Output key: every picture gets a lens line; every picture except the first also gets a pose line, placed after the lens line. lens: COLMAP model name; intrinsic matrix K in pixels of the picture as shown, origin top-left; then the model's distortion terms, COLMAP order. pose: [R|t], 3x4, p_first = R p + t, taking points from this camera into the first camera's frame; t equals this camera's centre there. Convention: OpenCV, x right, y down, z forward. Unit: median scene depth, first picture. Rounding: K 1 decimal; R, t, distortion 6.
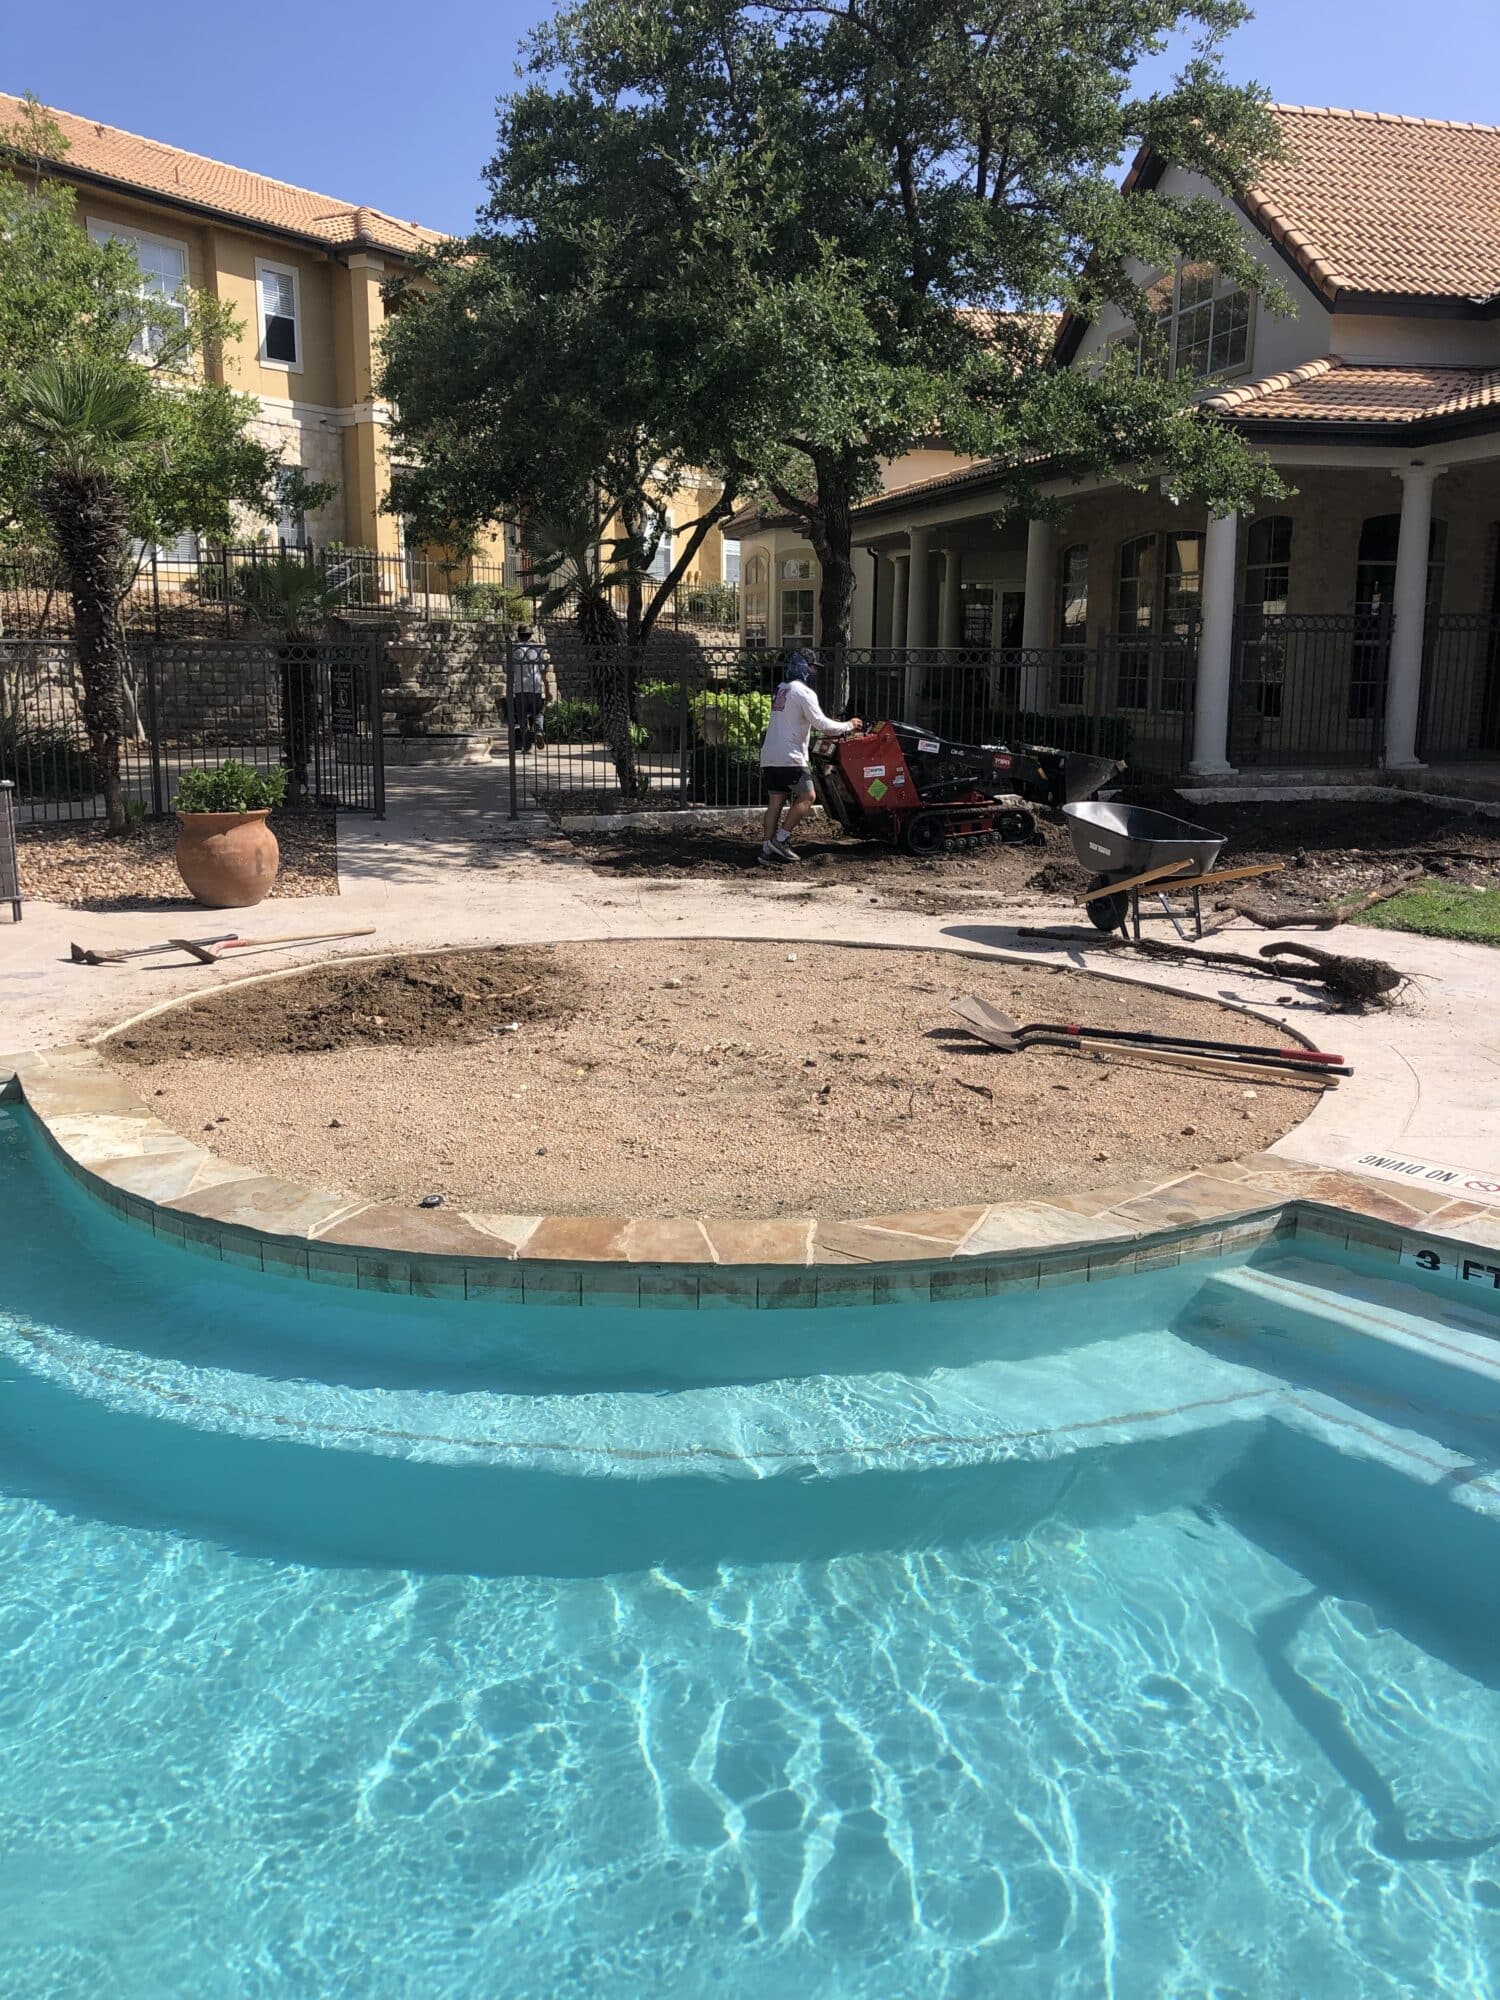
lens RADIAL K [[1617.8, 0, 740.1], [0, 1617.8, 1001.1], [0, 0, 1]] dist [0.022415, -0.019374]
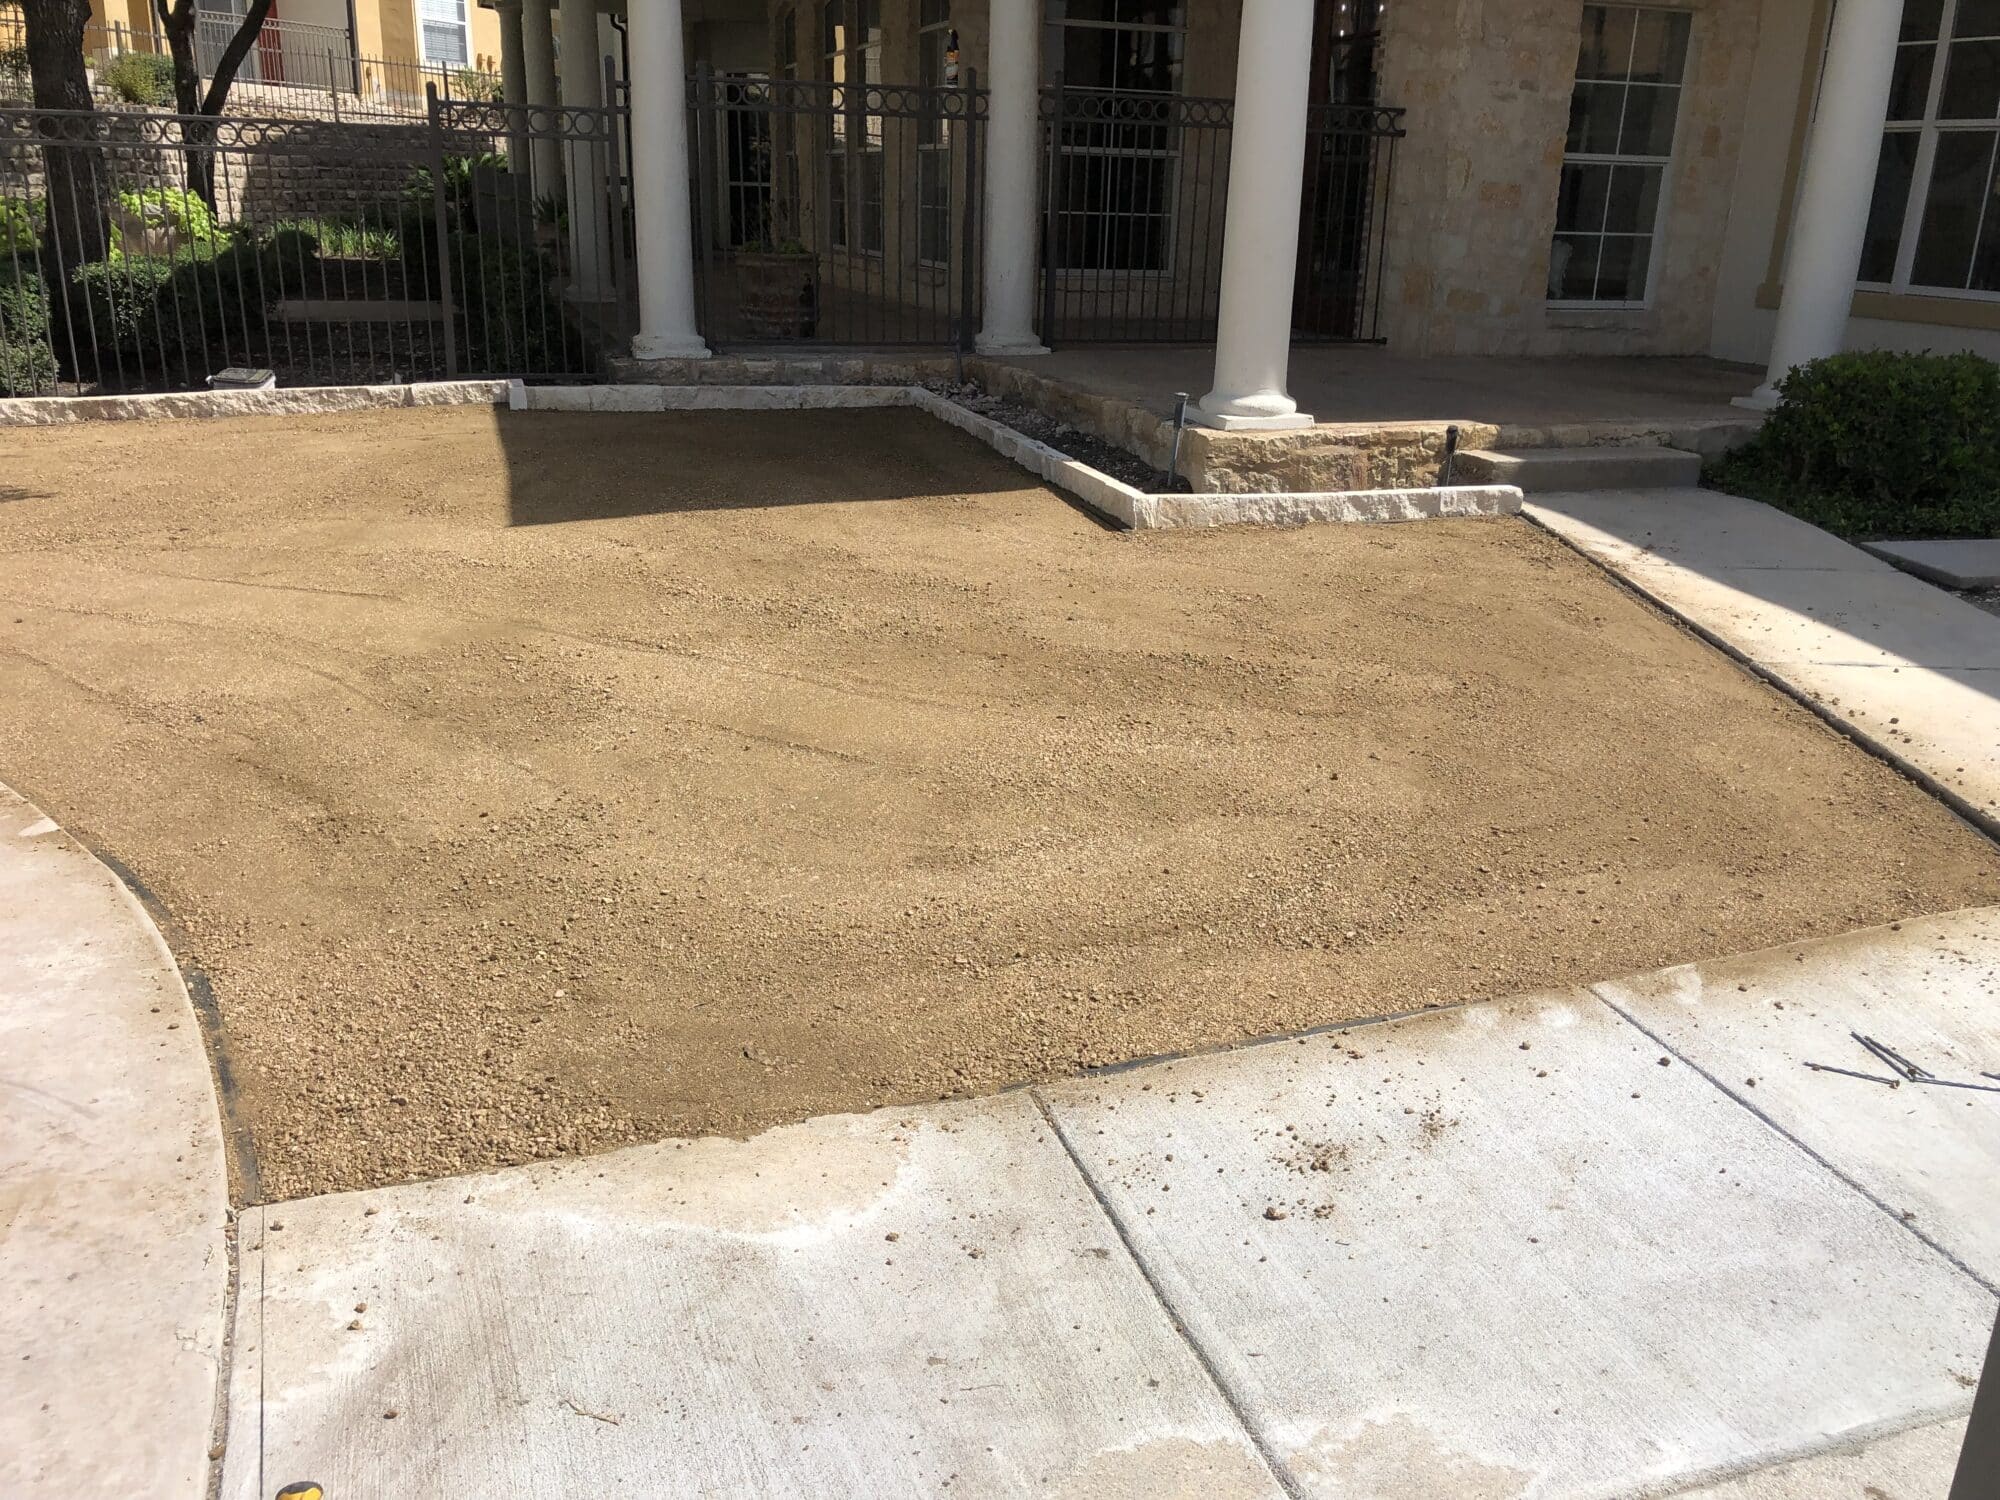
lens RADIAL K [[1617.8, 0, 1013.5], [0, 1617.8, 743.5], [0, 0, 1]] dist [0.022415, -0.019374]
pose [[0.994578, -0.005184, 0.103860, 0.364043], [-0.007244, 0.992876, 0.118930, -0.073314], [-0.103736, -0.119037, 0.987456, 0.396984]]
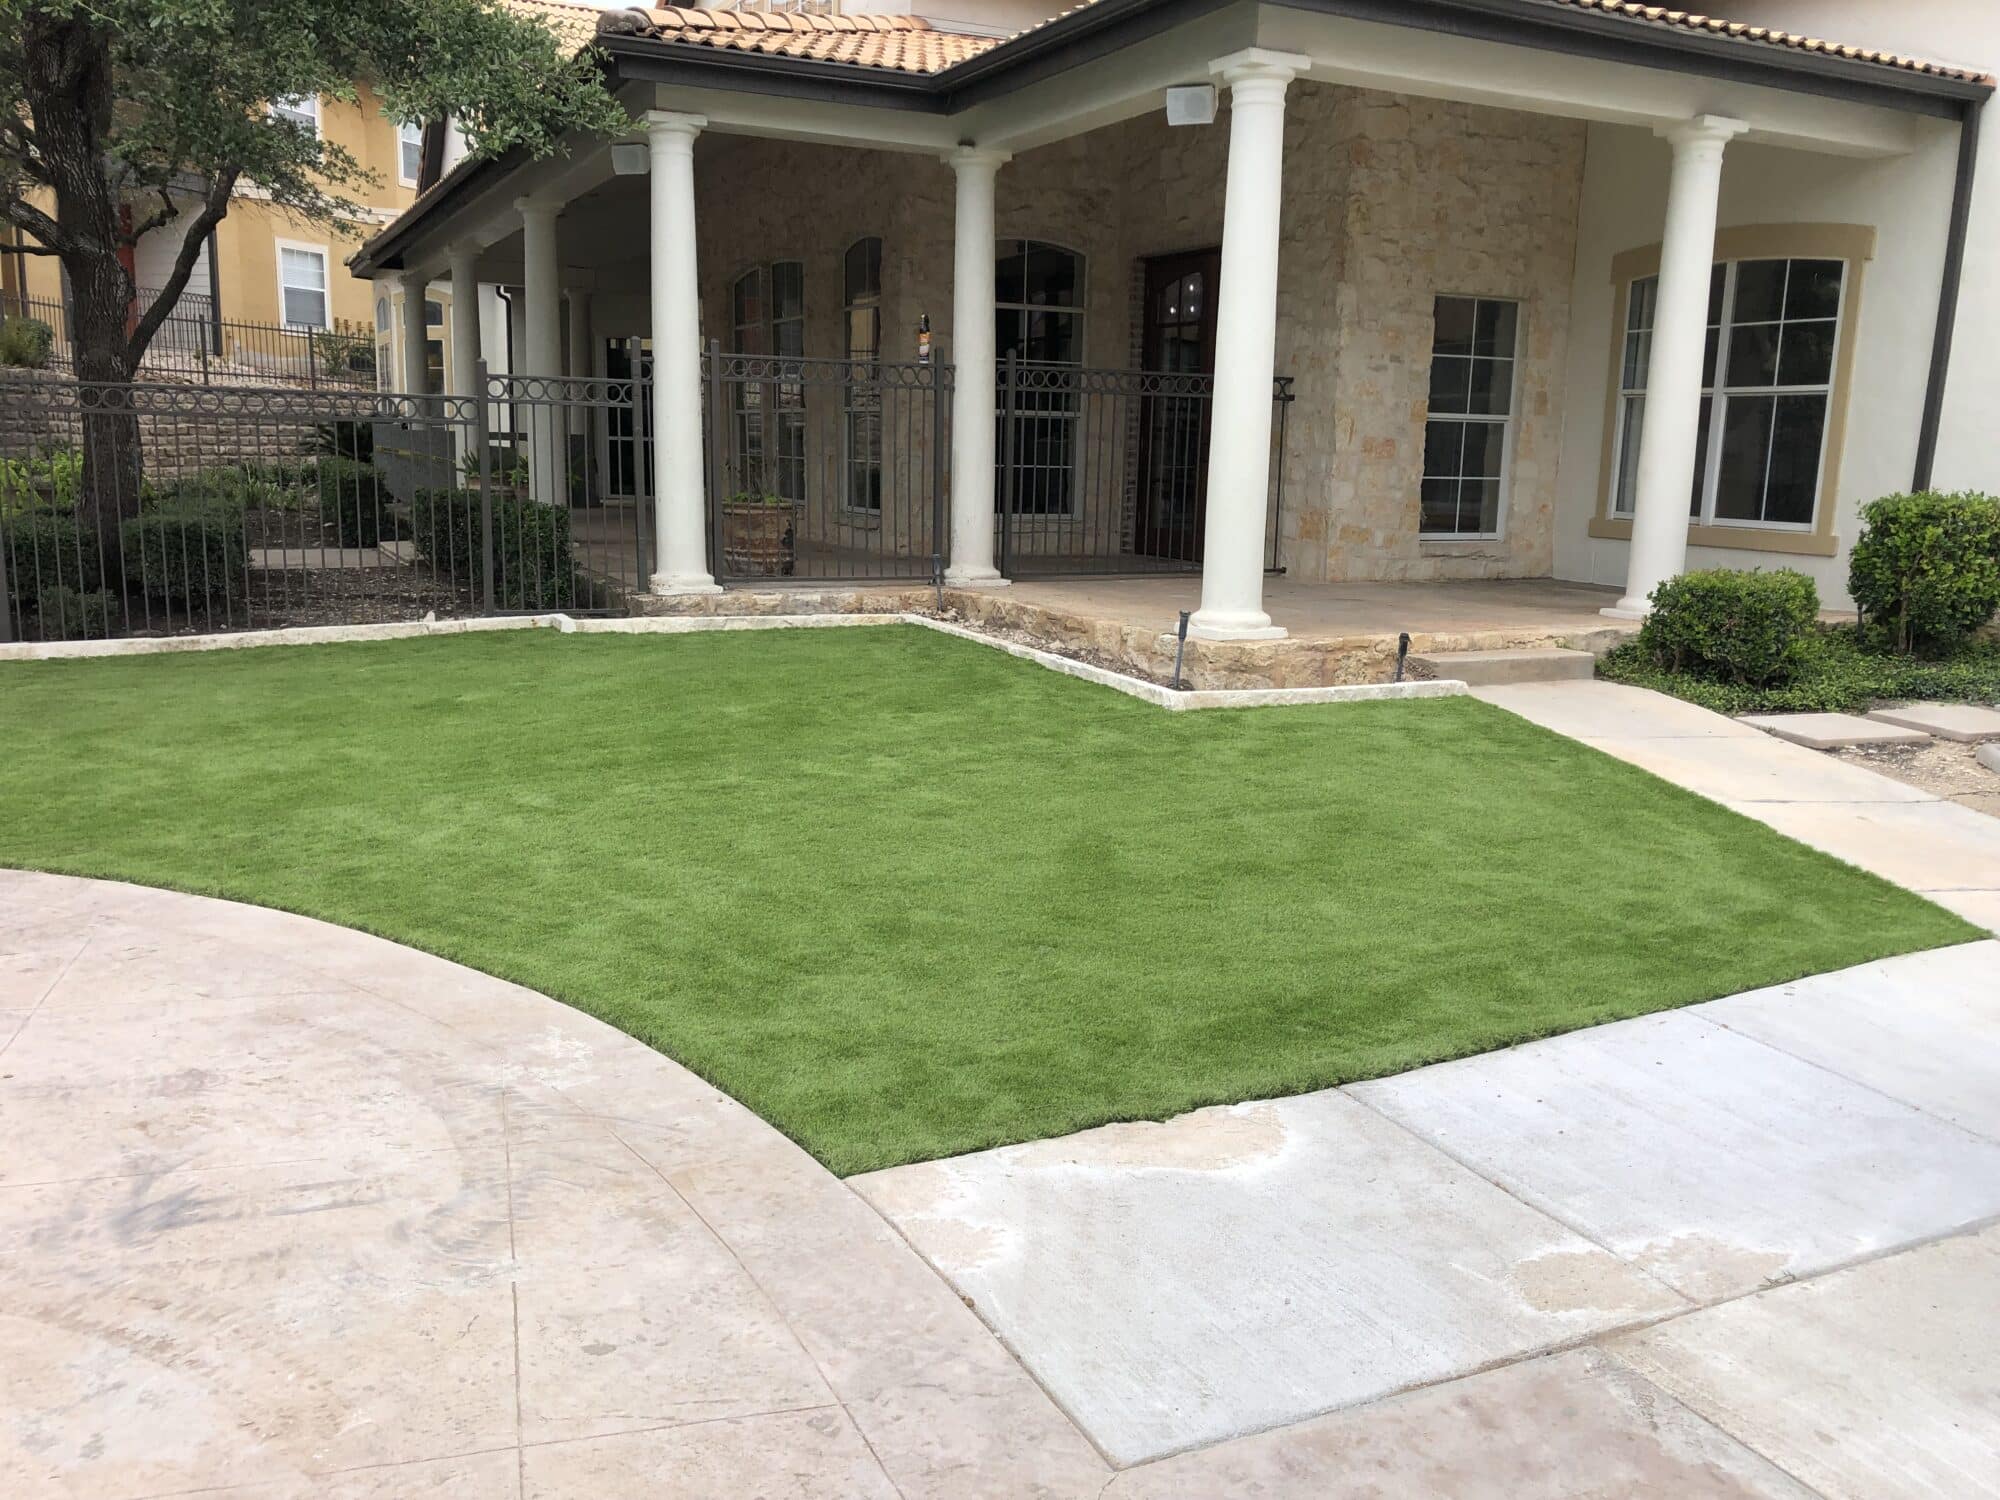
lens RADIAL K [[1617.8, 0, 1002.1], [0, 1617.8, 757.1], [0, 0, 1]] dist [0.022415, -0.019374]
pose [[0.975448, -0.020889, 0.219235, 0.278818], [0.024566, 0.999599, -0.014058, -0.062012], [-0.218853, 0.019098, 0.975571, 0.335582]]
